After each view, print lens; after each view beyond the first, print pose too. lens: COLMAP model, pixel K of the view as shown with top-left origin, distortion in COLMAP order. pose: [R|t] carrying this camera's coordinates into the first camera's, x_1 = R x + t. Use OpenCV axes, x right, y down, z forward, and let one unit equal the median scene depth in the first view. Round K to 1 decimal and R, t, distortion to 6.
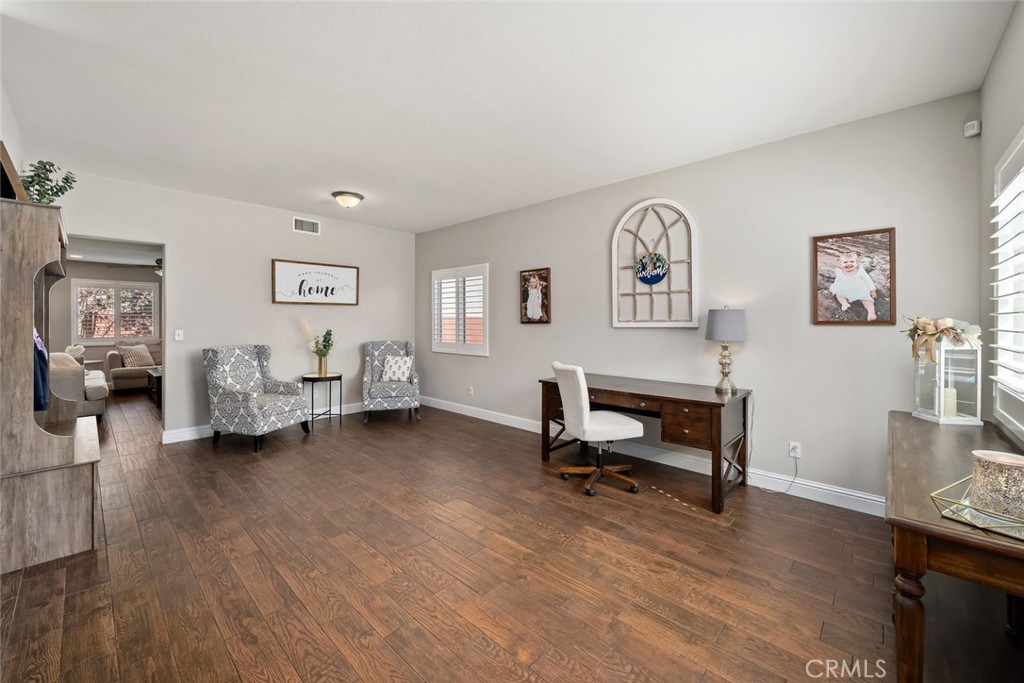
lens RADIAL K [[403.8, 0, 512.0], [0, 403.8, 341.5], [0, 0, 1]] dist [-0.000706, 0.000059]
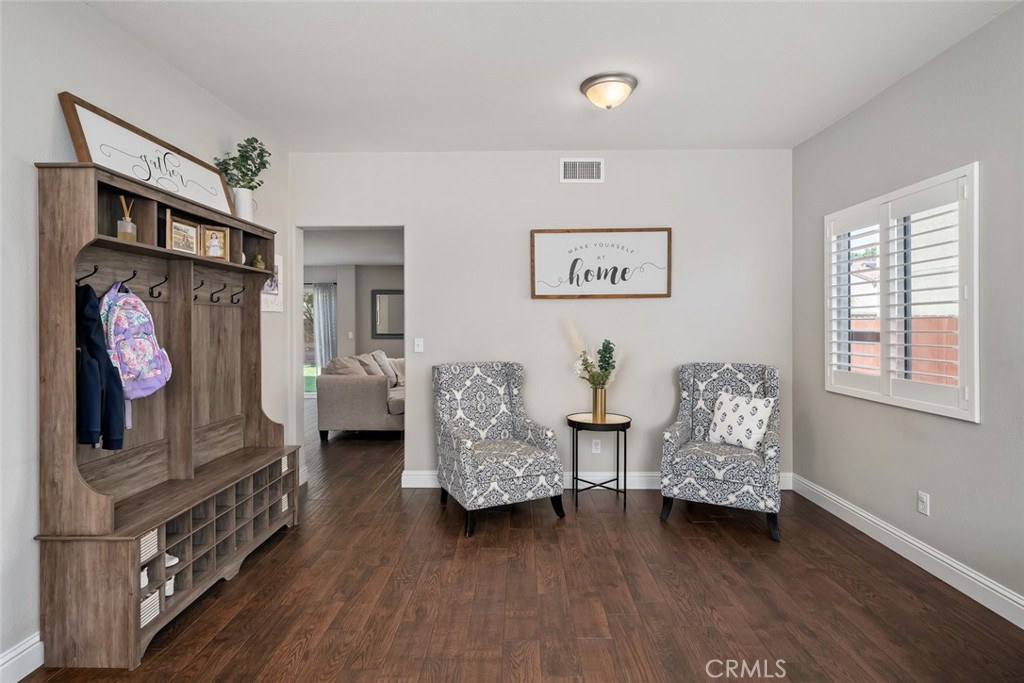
lens RADIAL K [[529.2, 0, 510.3], [0, 529.2, 328.9], [0, 0, 1]] dist [0.003840, 0.001112]
pose [[0.665913, 0.000892, -0.746028, 0.016821], [-0.033263, 0.999040, -0.028496, -0.020157], [0.745287, 0.043792, 0.665304, 0.400251]]
